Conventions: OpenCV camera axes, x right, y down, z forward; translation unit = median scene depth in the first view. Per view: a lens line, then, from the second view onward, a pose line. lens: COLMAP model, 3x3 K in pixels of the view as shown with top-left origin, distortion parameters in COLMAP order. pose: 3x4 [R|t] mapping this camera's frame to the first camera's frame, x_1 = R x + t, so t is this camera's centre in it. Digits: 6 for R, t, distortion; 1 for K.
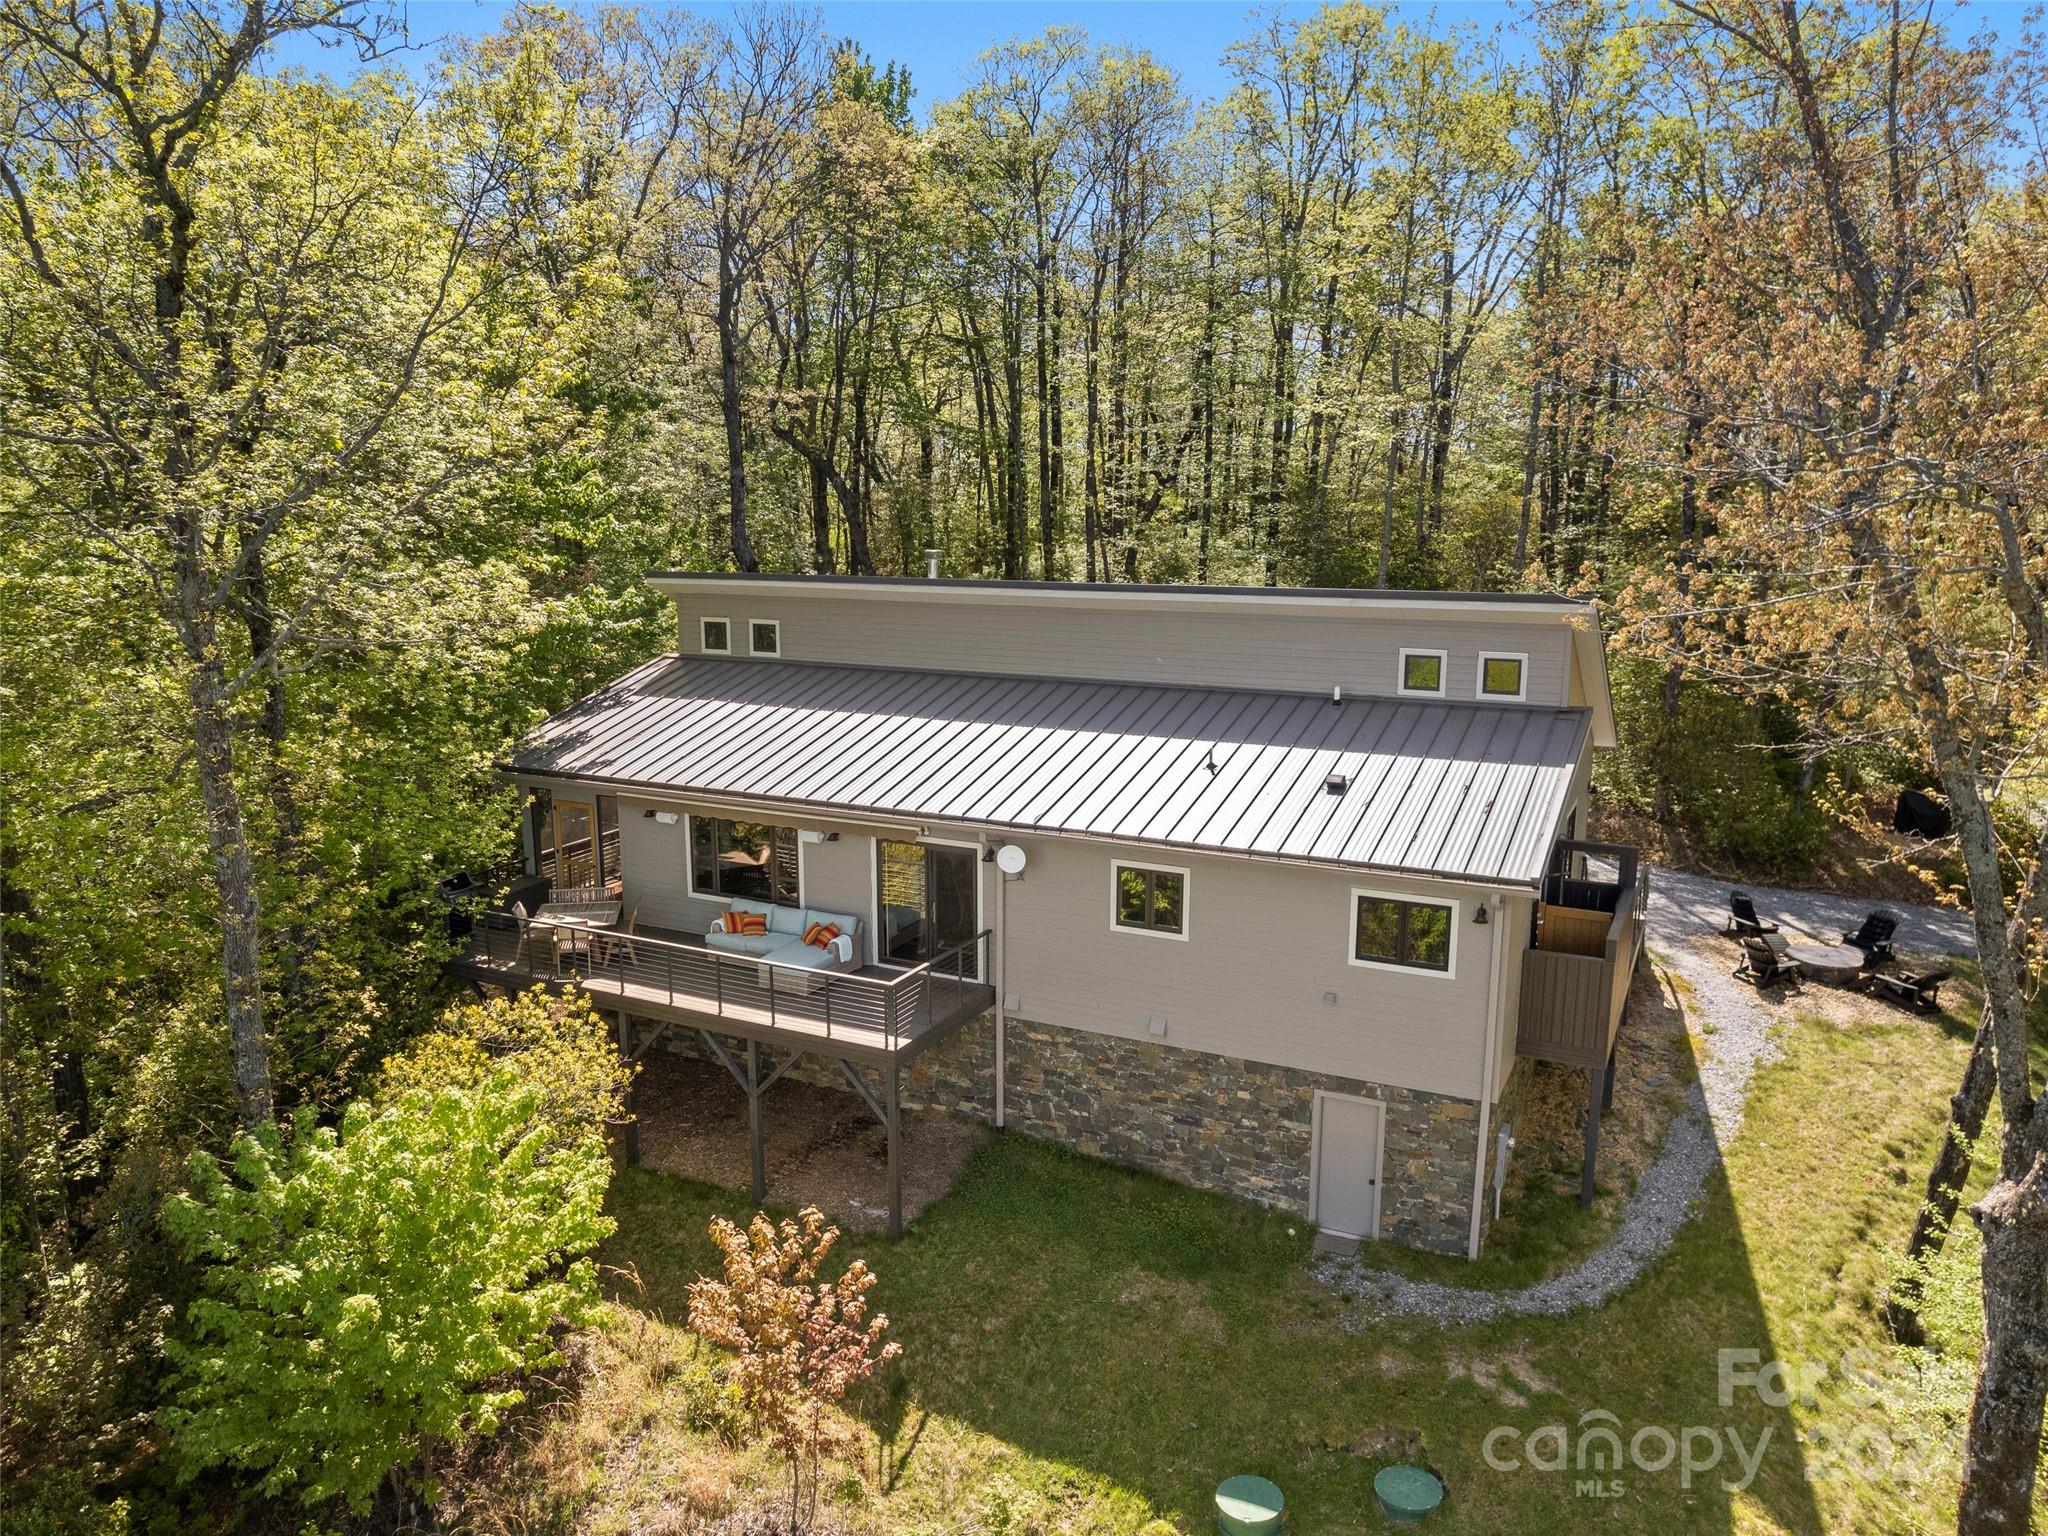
lens RADIAL K [[1443.7, 0, 955.7], [0, 1443.7, 776.4], [0, 0, 1]] dist [-0.073265, 0.065393]
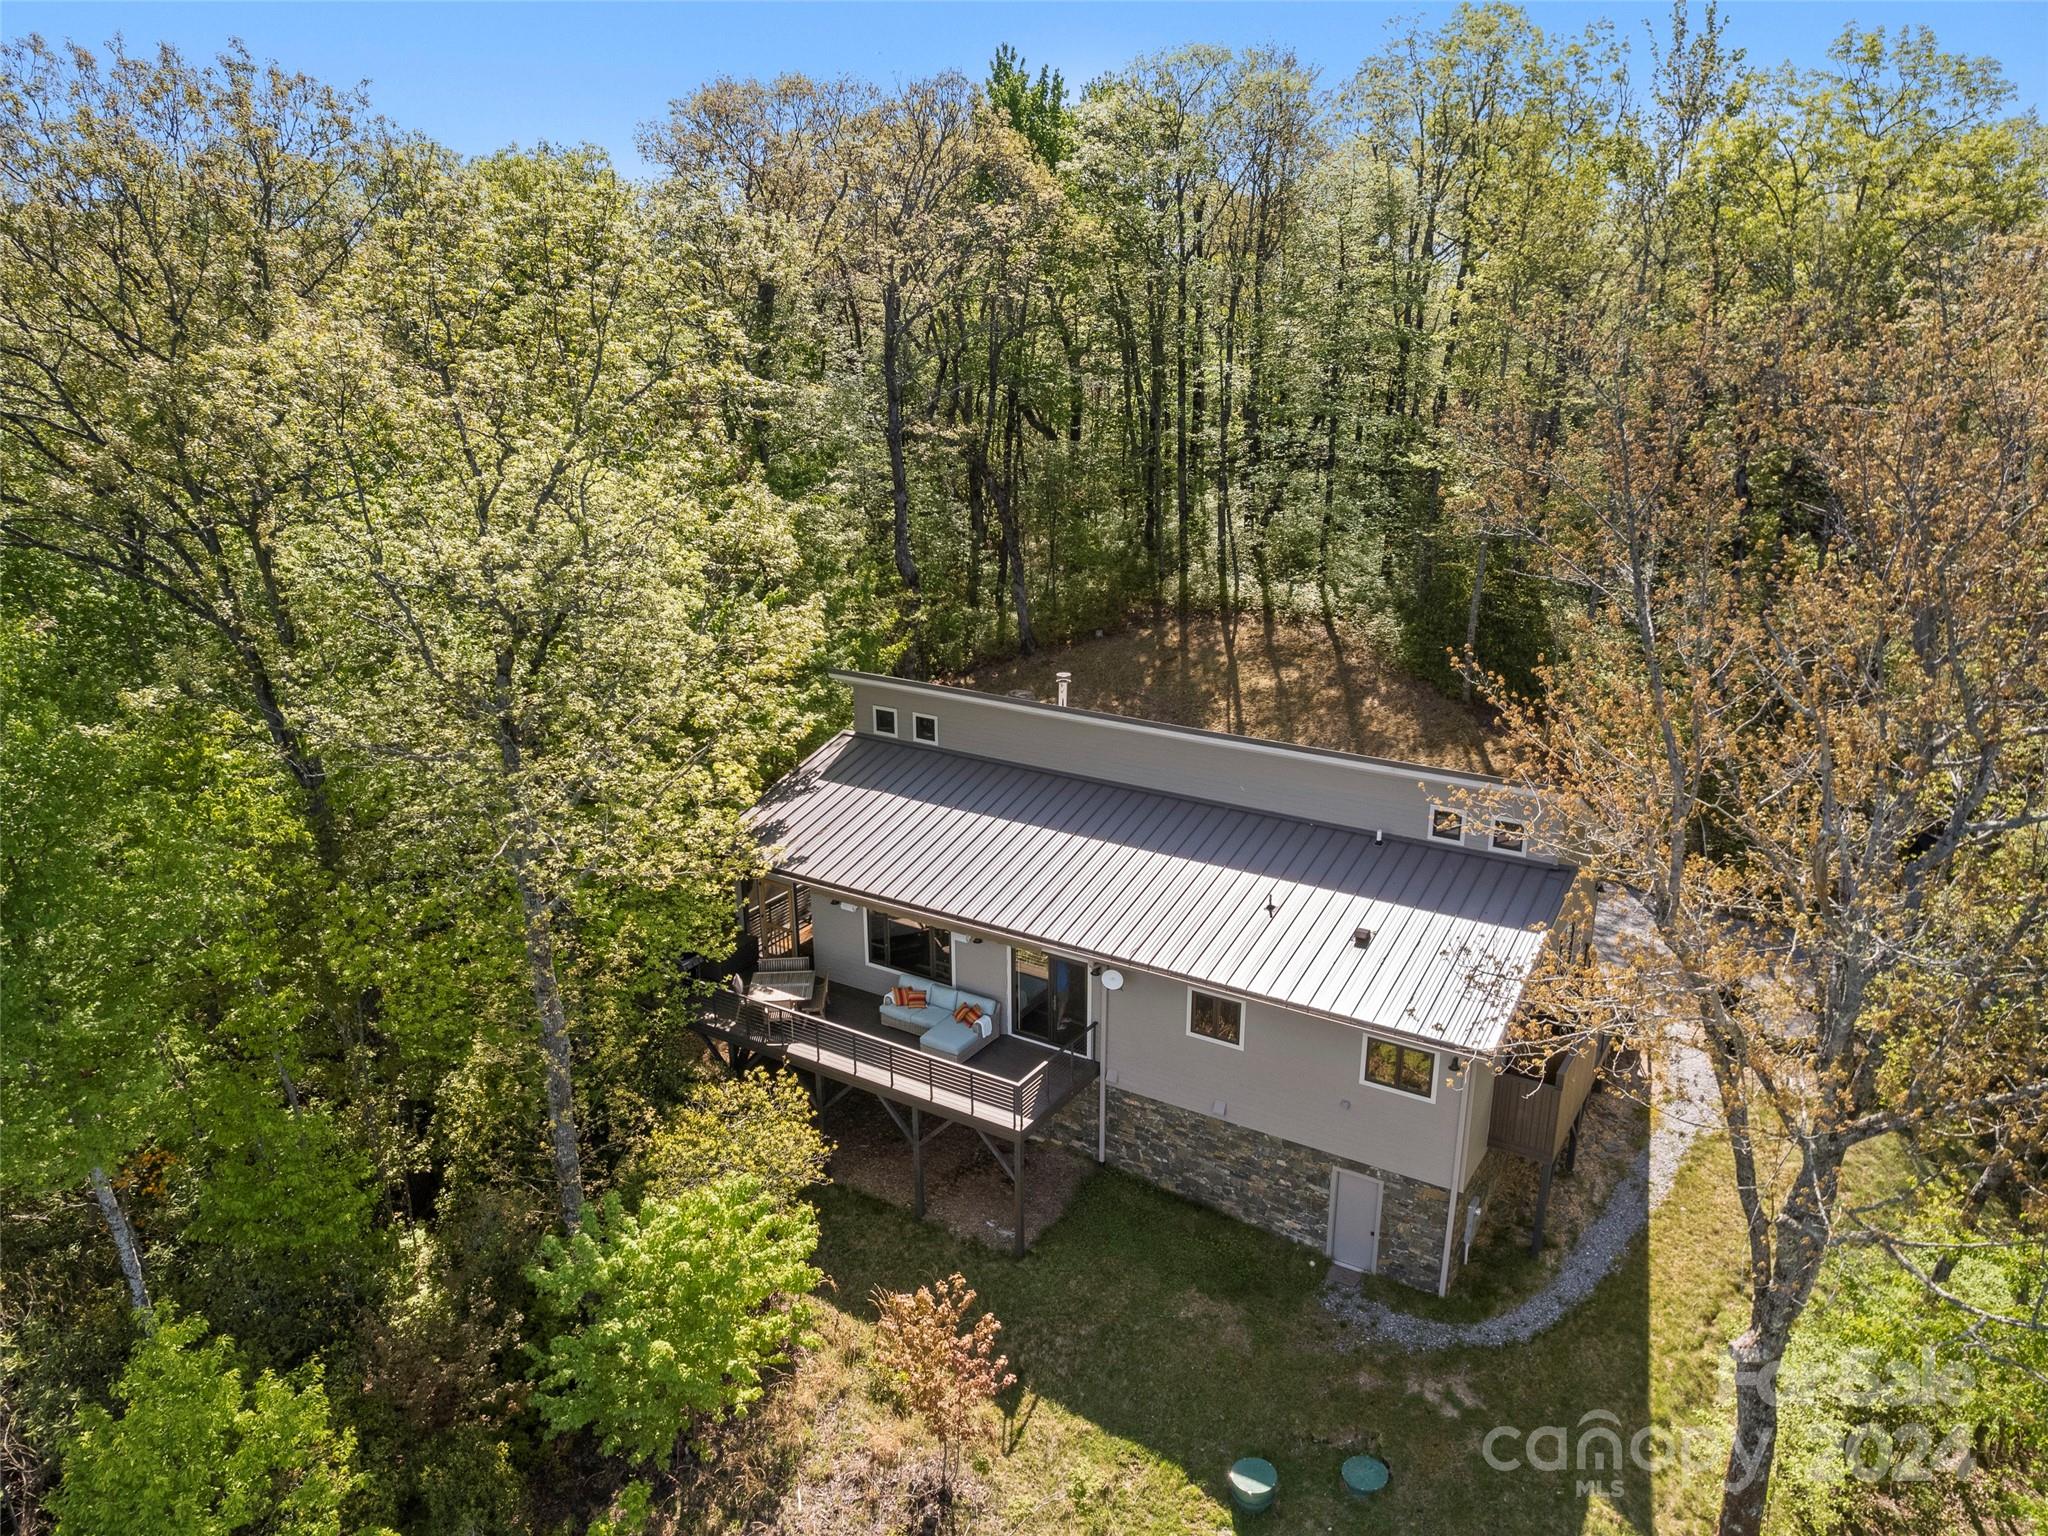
lens RADIAL K [[1441.1, 0, 1024.0], [0, 1441.1, 768.0], [0, 0, 1]] dist [-0.058524, 0.032147]
pose [[0.998041, 0.021354, -0.058801, 0.031427], [-0.013737, 0.991804, 0.127028, -0.301182], [0.061031, -0.125972, 0.990155, -0.281932]]
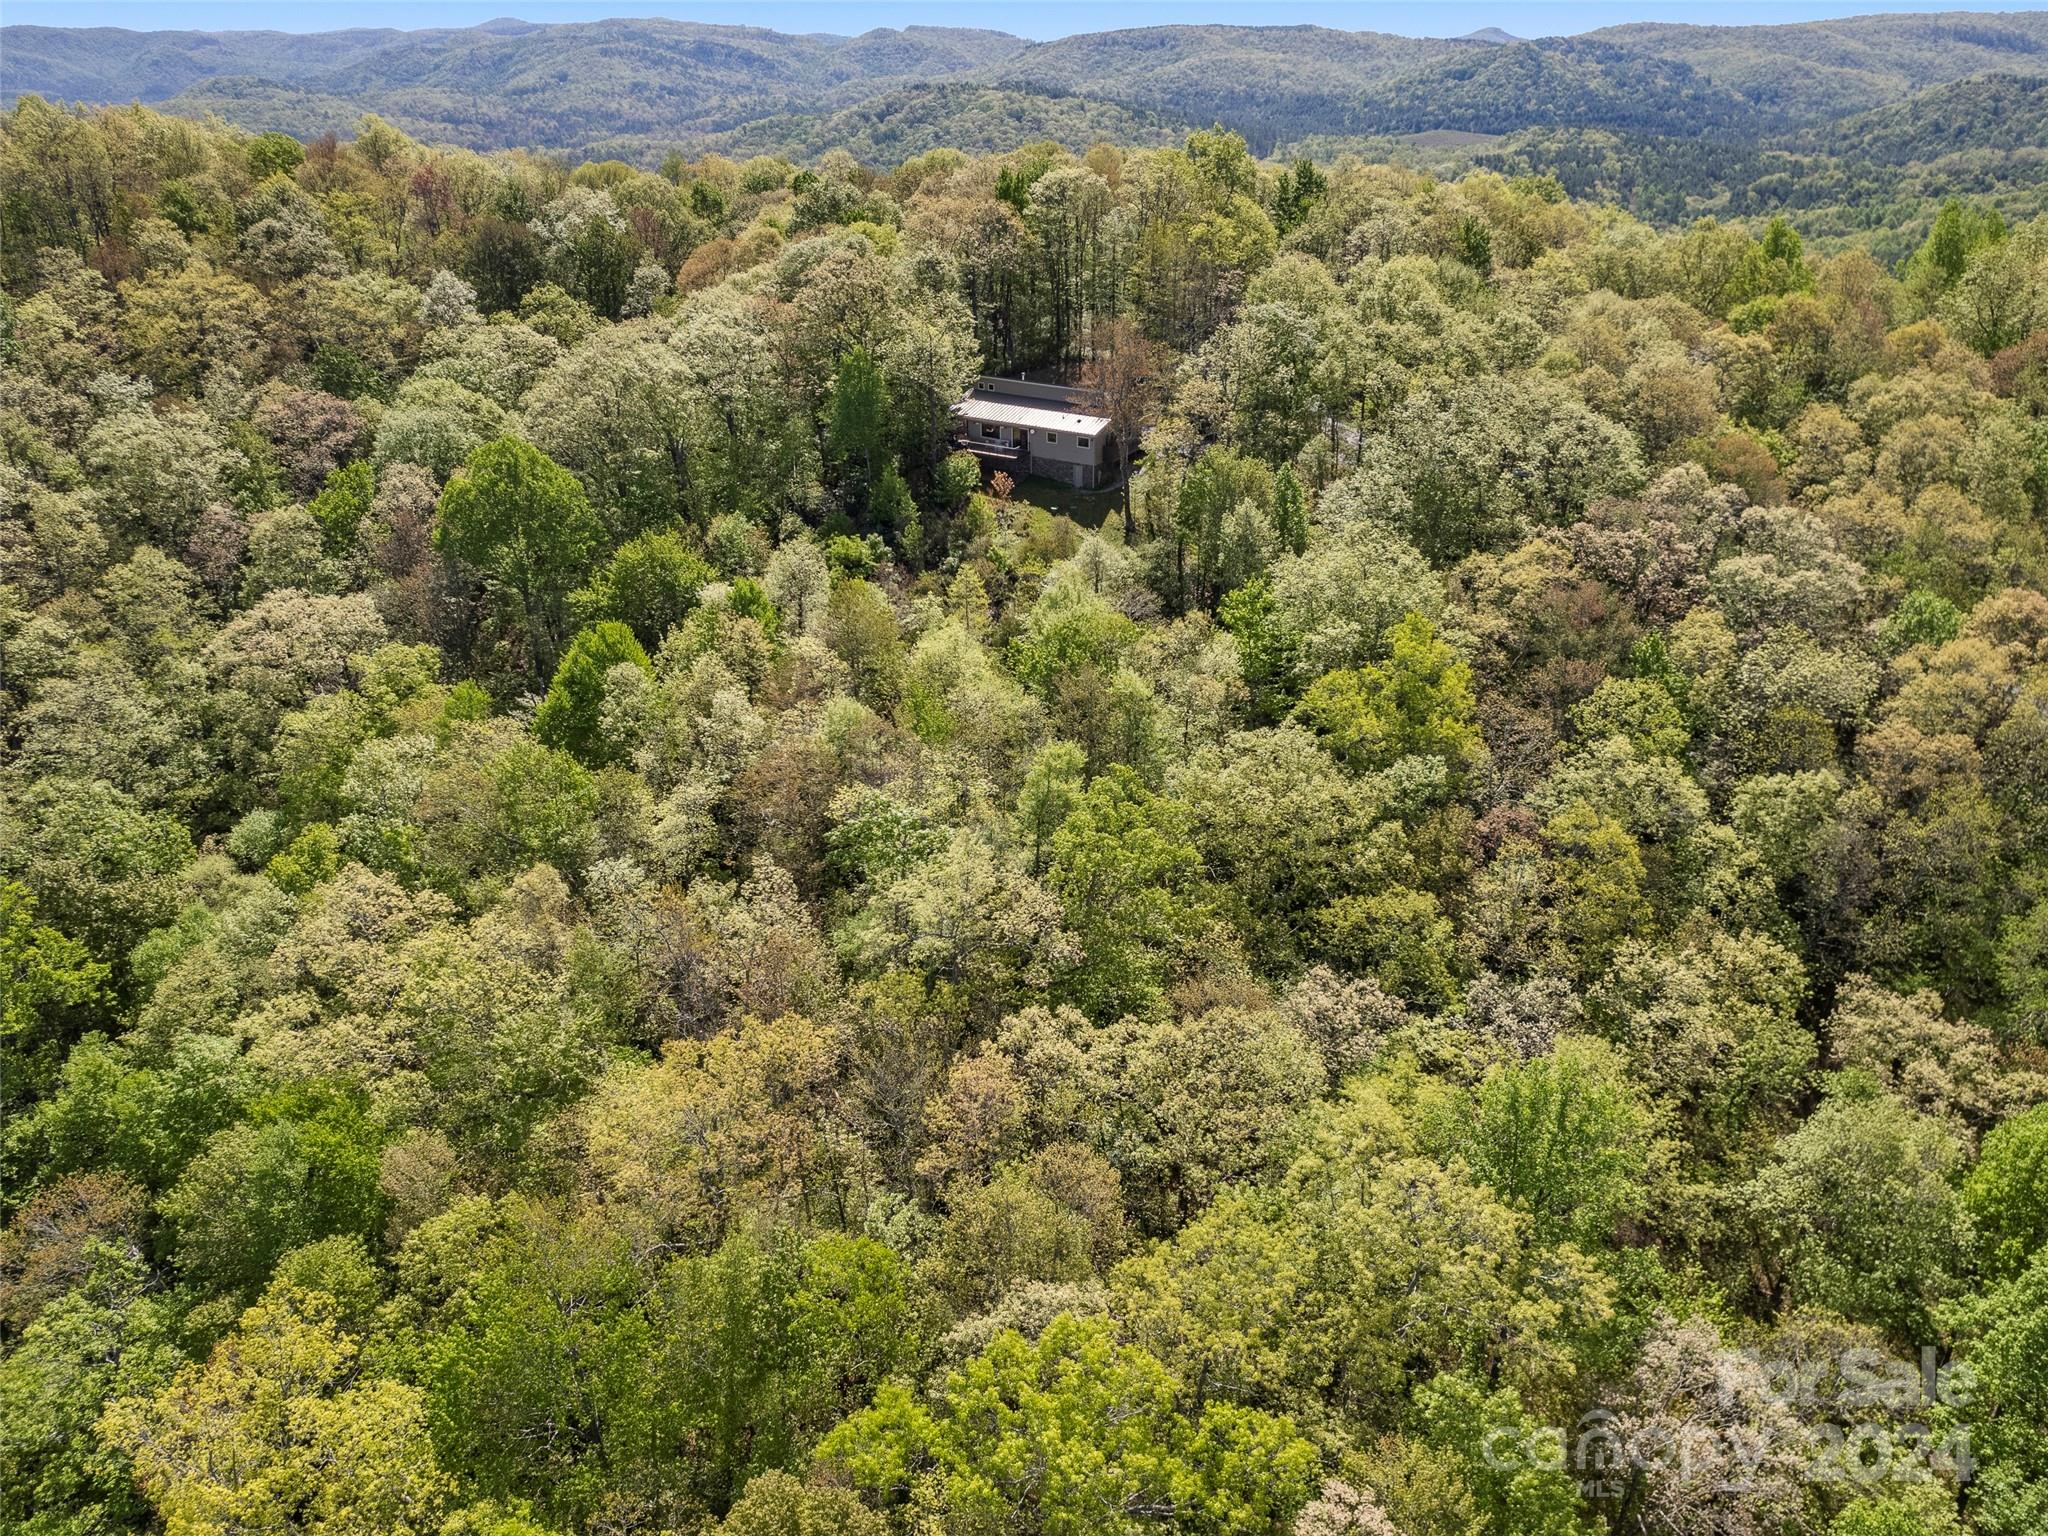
lens RADIAL K [[1441.1, 0, 1024.0], [0, 1441.1, 768.0], [0, 0, 1]] dist [-0.058524, 0.032147]
pose [[0.998821, 0.022255, -0.043140, 0.328050], [-0.009100, 0.958799, 0.283940, -0.345028], [0.047682, -0.283212, 0.957871, -5.952096]]
